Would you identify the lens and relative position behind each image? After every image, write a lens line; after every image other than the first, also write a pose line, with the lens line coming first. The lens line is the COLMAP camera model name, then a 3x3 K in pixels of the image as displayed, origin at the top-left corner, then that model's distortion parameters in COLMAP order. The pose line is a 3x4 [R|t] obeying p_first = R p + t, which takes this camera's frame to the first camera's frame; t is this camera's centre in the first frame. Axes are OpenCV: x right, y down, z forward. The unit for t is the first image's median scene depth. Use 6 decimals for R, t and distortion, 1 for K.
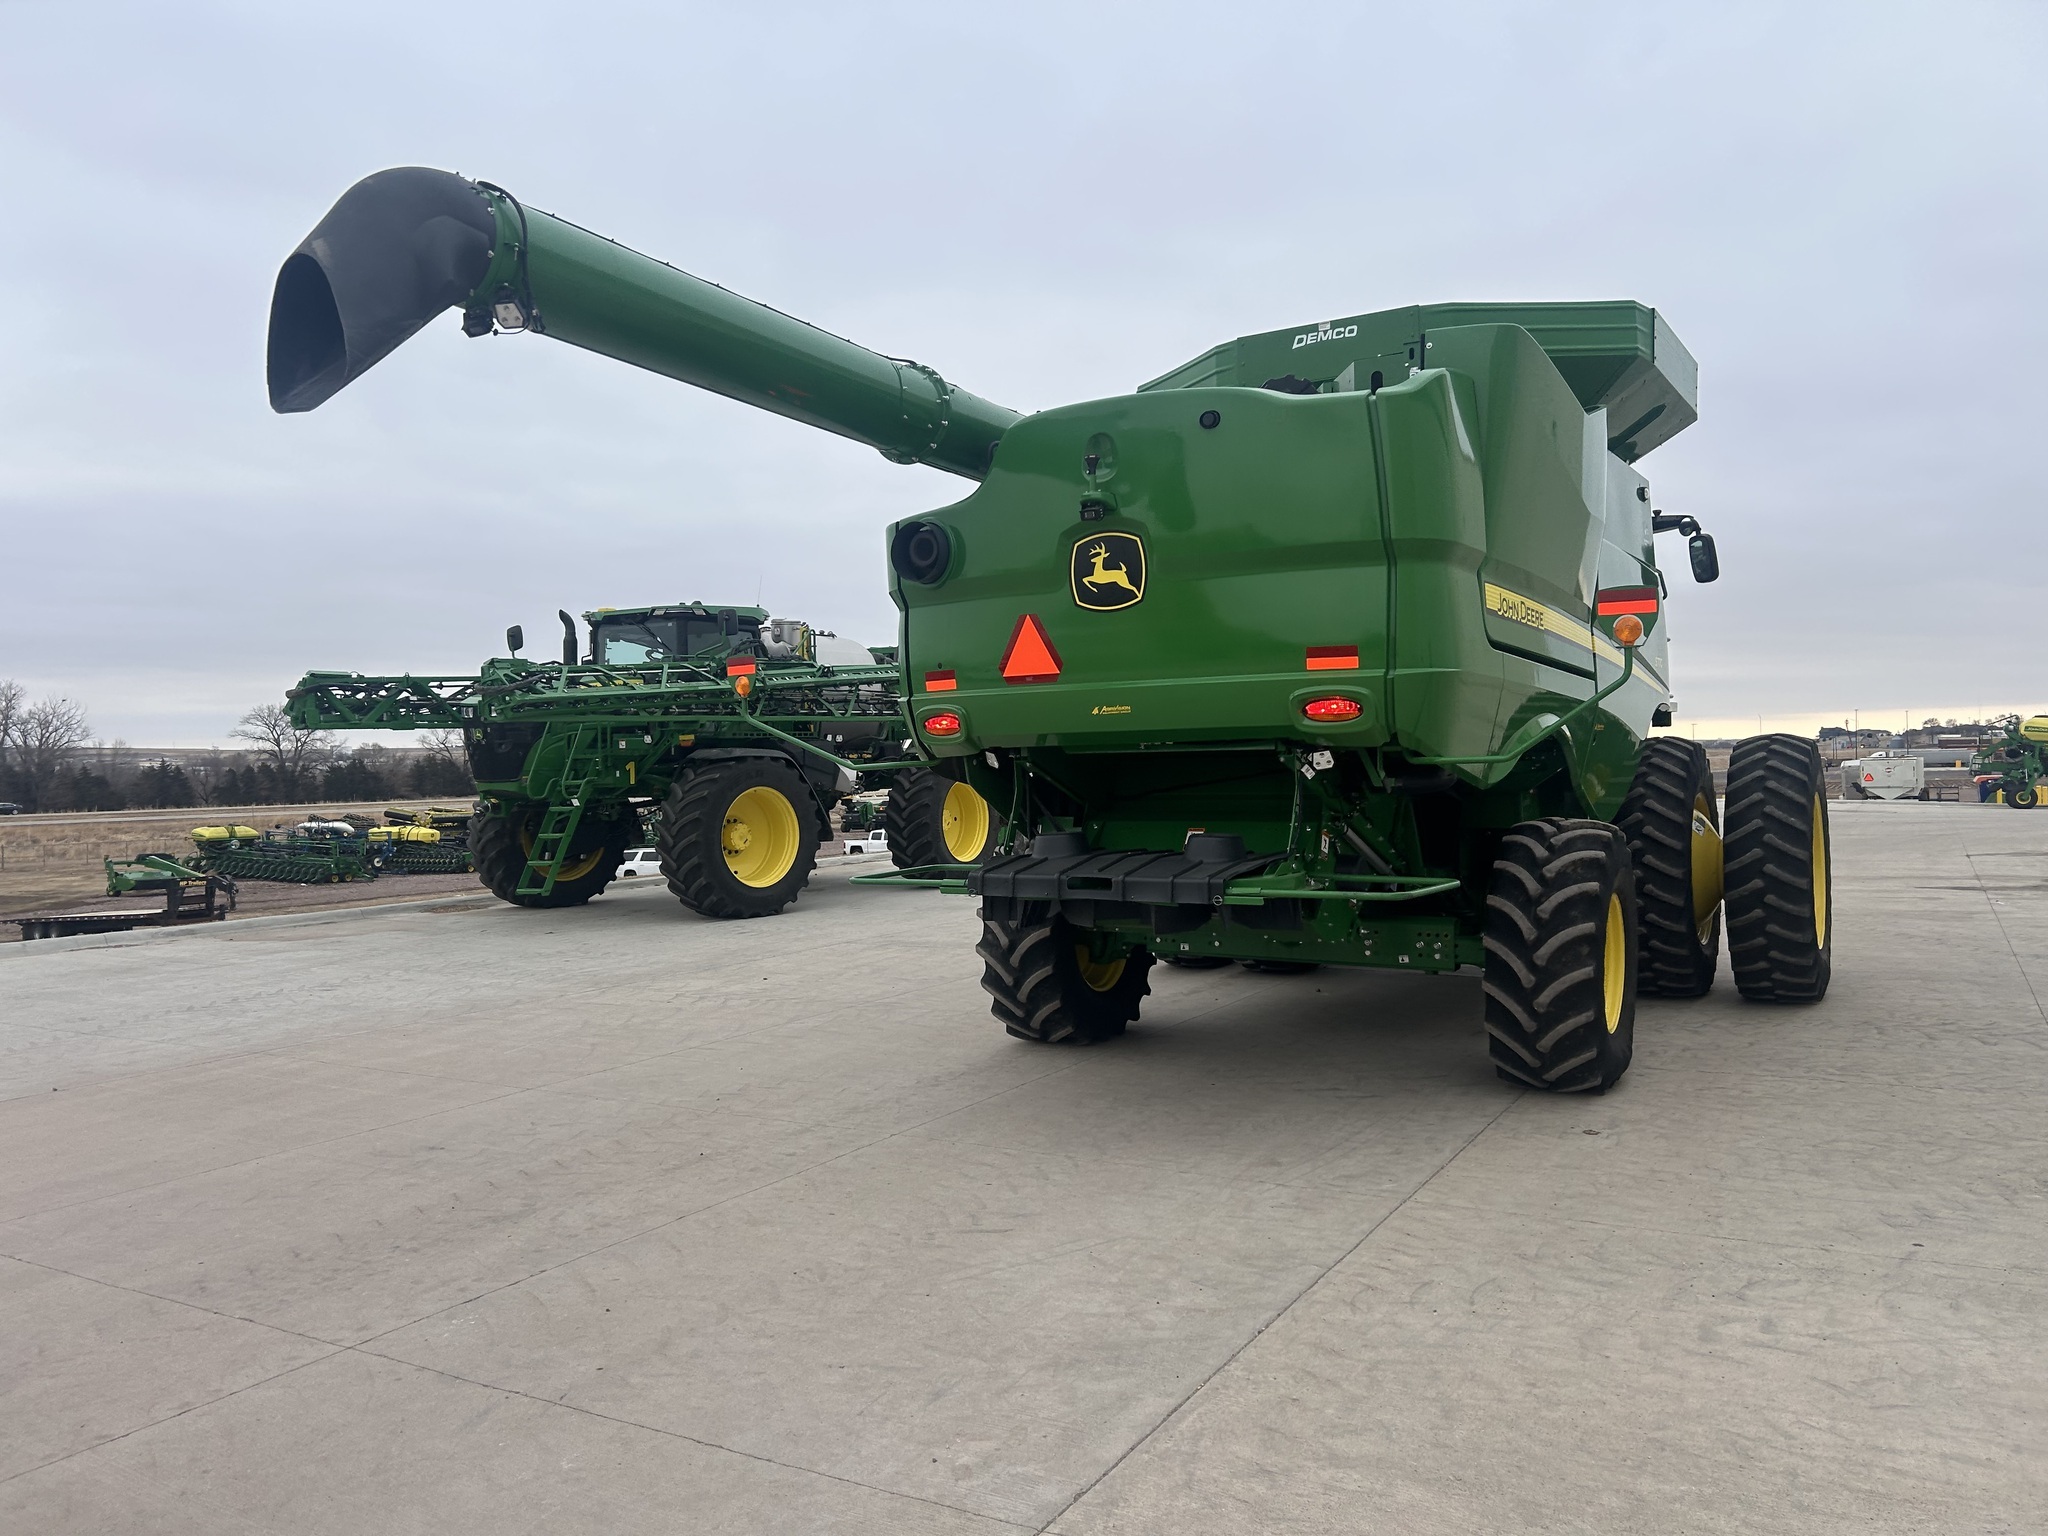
lens RADIAL K [[1528.8, 0, 1036.8], [0, 1528.8, 740.8], [0, 0, 1]] dist [0.048110, -0.050385]
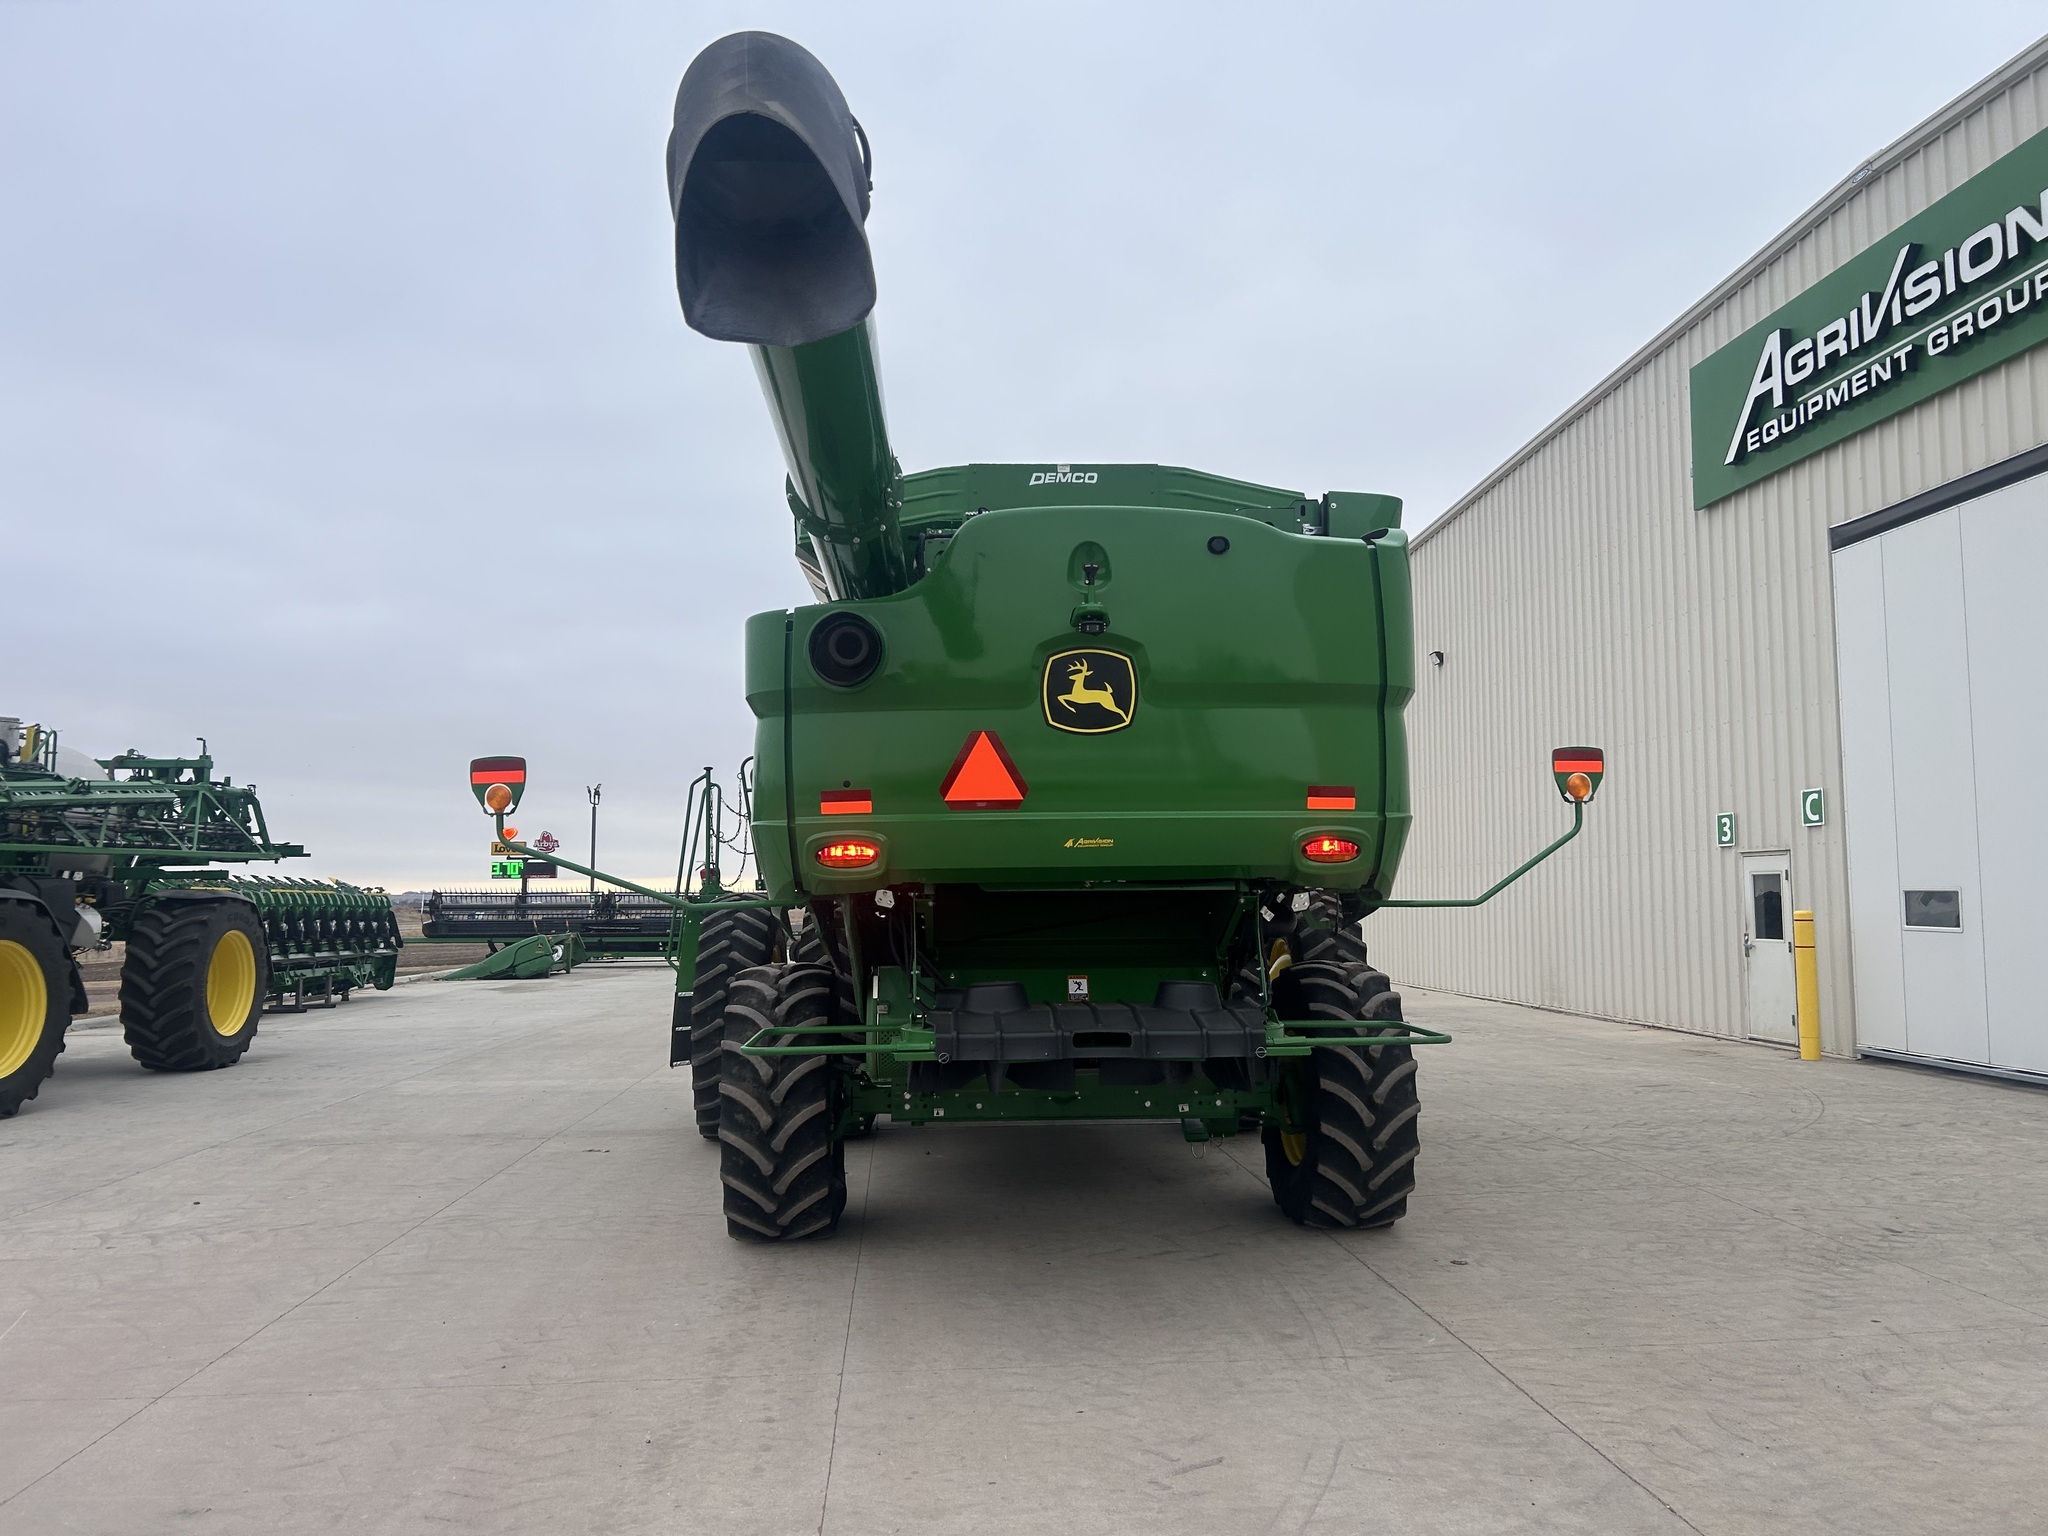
lens RADIAL K [[1528.8, 0, 1036.1], [0, 1528.8, 733.3], [0, 0, 1]] dist [0.048110, -0.050385]
pose [[0.825061, 0.073756, 0.560210, -0.493512], [-0.014343, 0.993858, -0.109726, 0.015110], [-0.564862, 0.082496, 0.821051, 0.272572]]
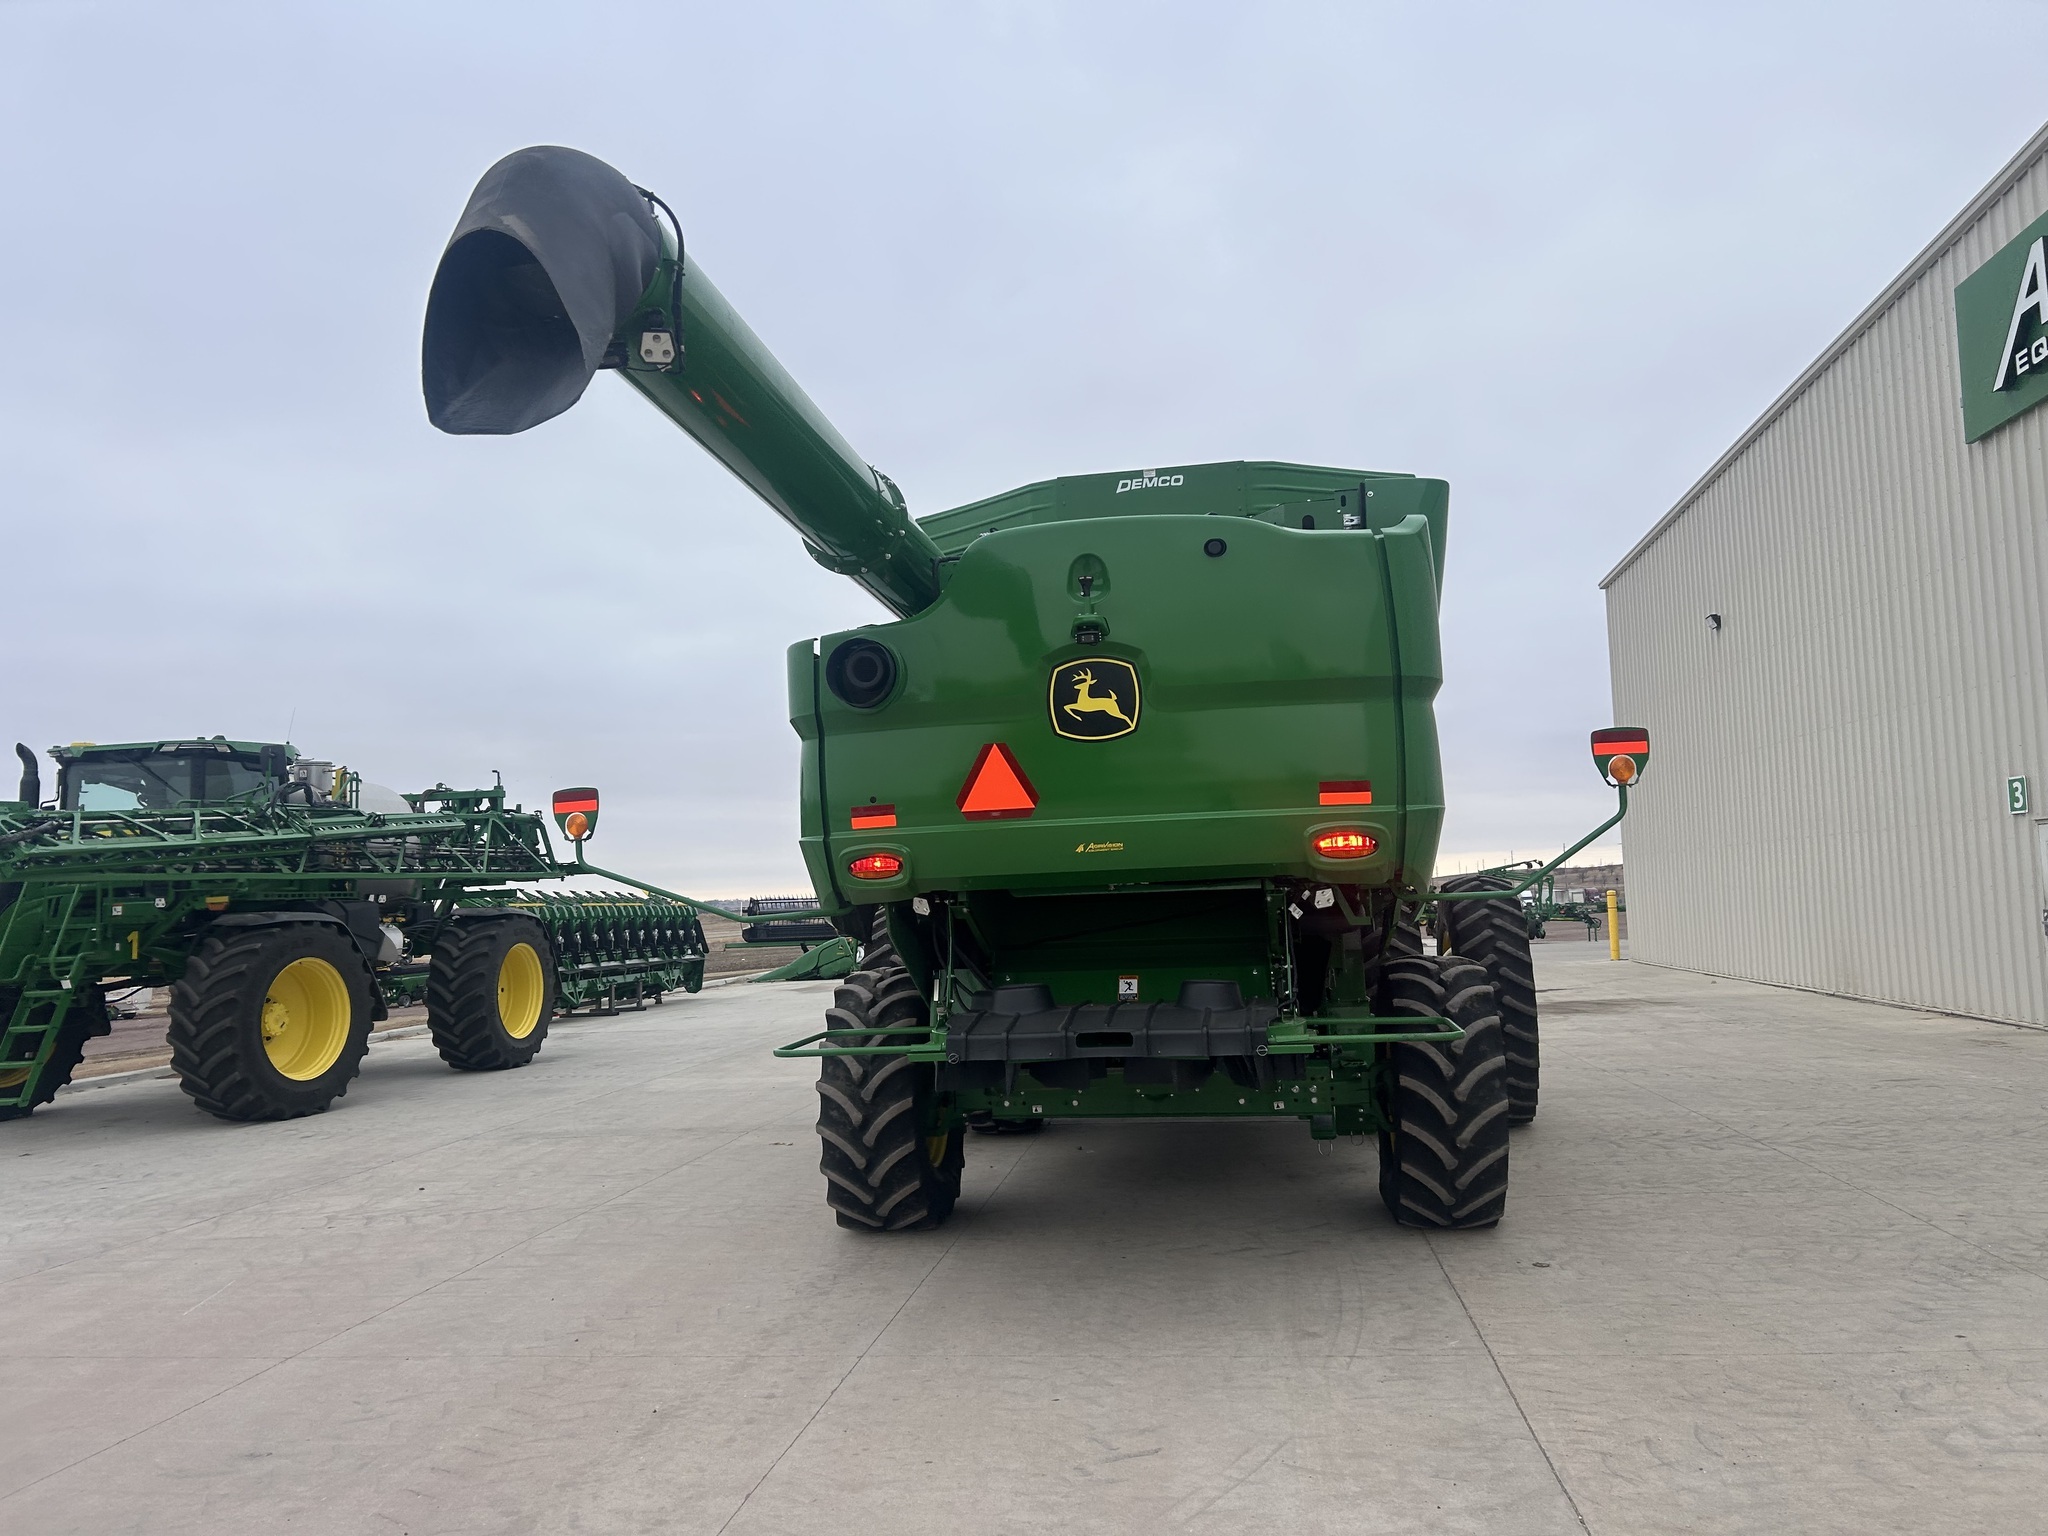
lens RADIAL K [[1528.8, 0, 1036.4], [0, 1528.8, 736.1], [0, 0, 1]] dist [0.048110, -0.050385]
pose [[0.925156, 0.025757, 0.378713, -0.342624], [0.014915, 0.994458, -0.104070, 0.008339], [-0.379295, 0.101930, 0.919645, 0.157085]]
